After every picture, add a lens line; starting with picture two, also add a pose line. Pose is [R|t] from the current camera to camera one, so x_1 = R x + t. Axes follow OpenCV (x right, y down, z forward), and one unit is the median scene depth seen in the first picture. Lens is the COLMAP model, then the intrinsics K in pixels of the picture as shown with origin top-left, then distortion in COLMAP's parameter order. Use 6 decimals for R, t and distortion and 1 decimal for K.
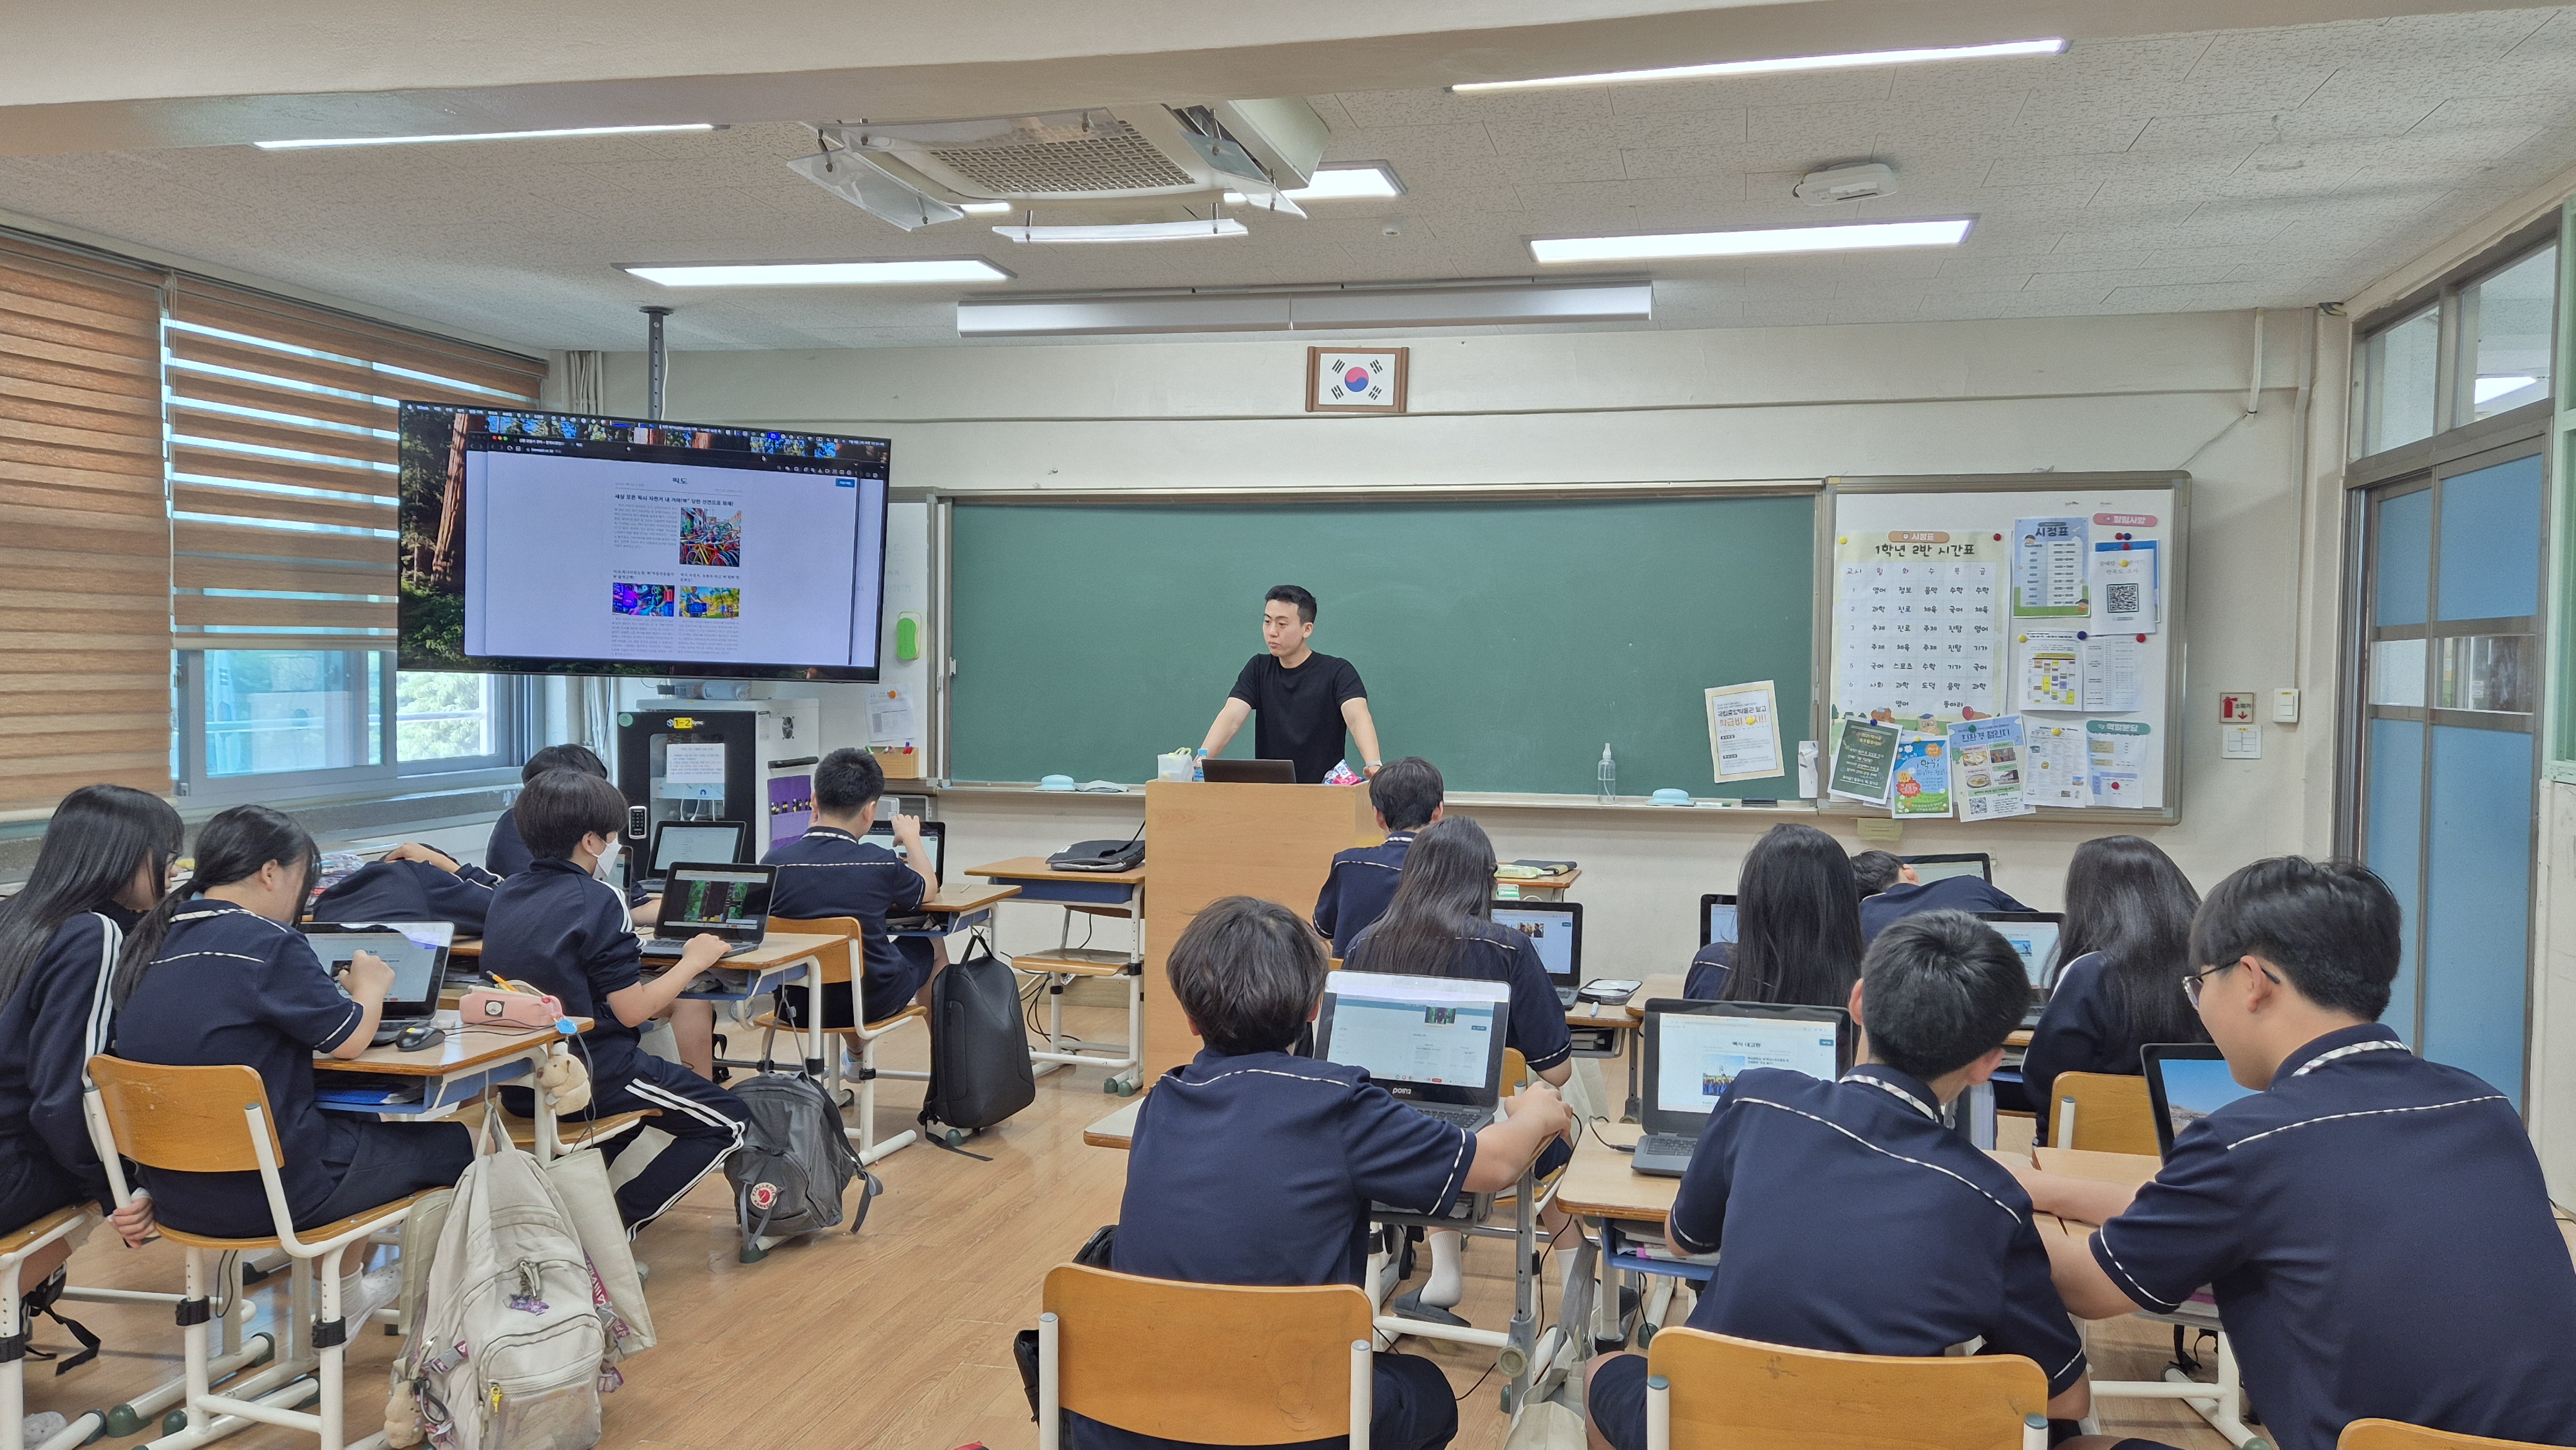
lens RADIAL K [[1705.1, 0, 1294.0], [0, 1705.1, 691.9], [0, 0, 1]] dist [0.056320, -0.000347]
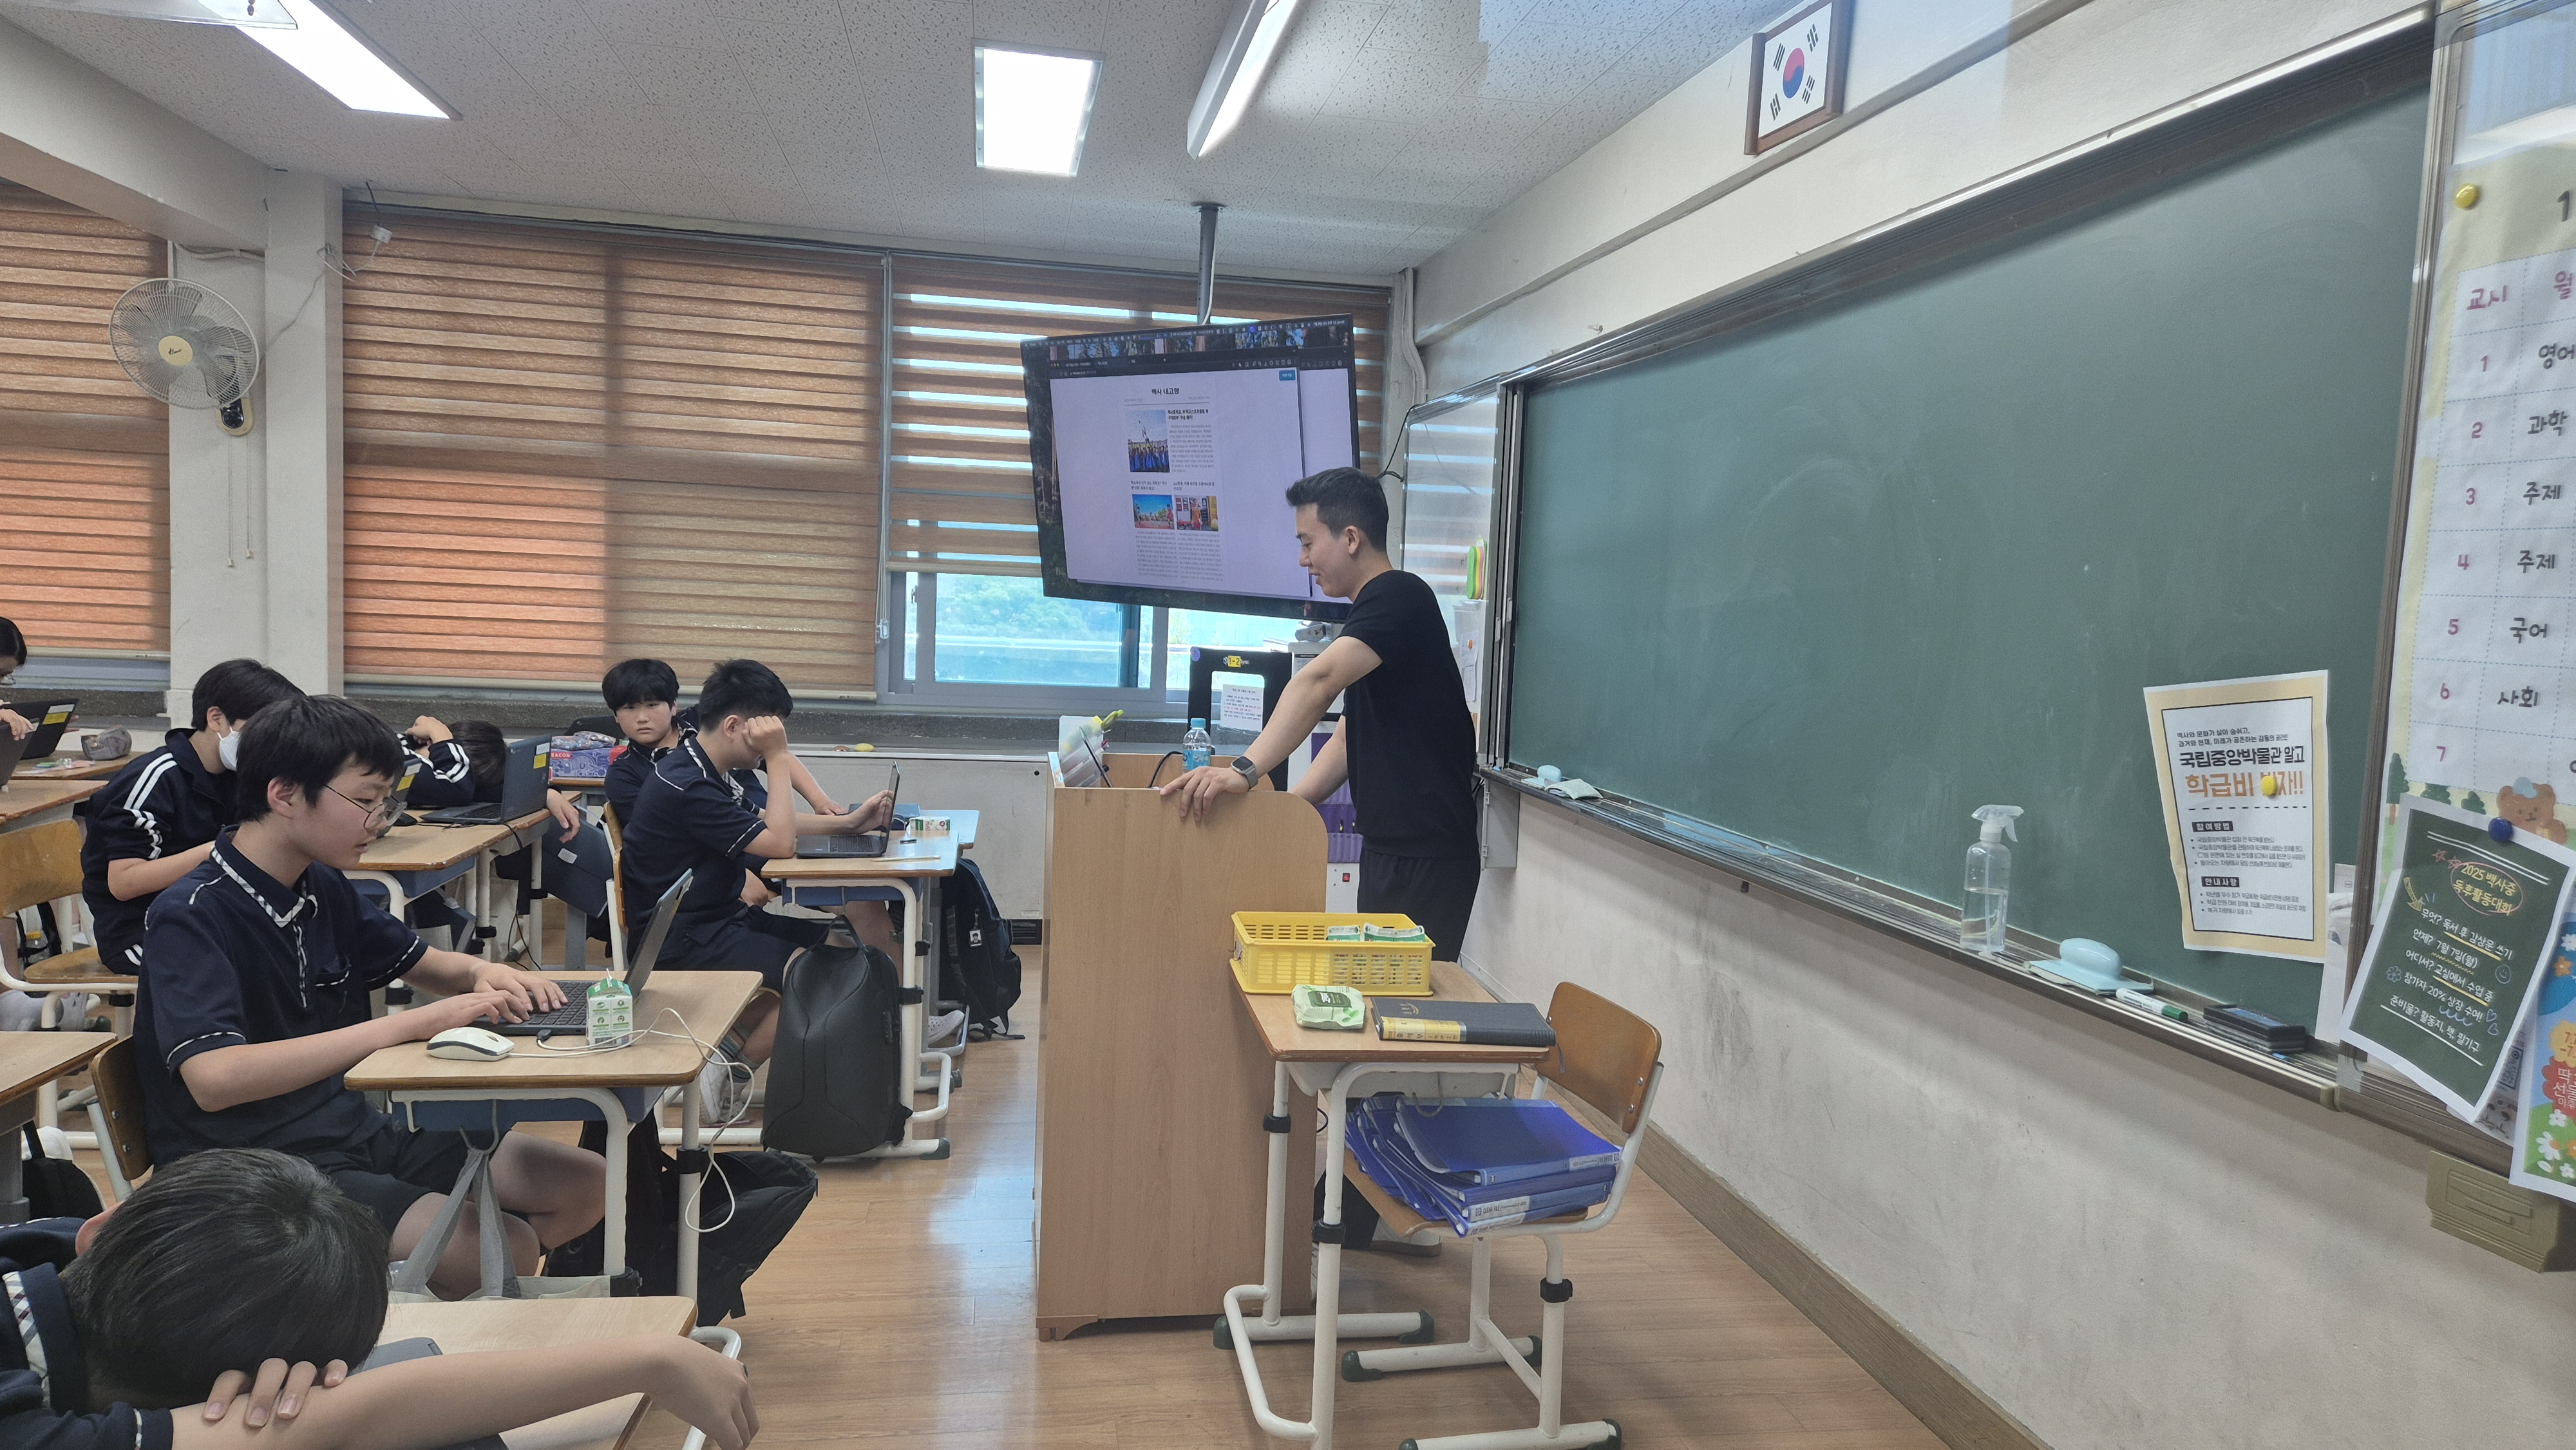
lens RADIAL K [[1705.1, 0, 1294.0], [0, 1705.1, 691.9], [0, 0, 1]] dist [0.056320, -0.000347]
pose [[0.430000, 0.061902, -0.900704, 0.533490], [-0.055946, 0.997556, 0.041849, -0.005991], [0.901094, 0.032395, 0.432413, 0.730849]]
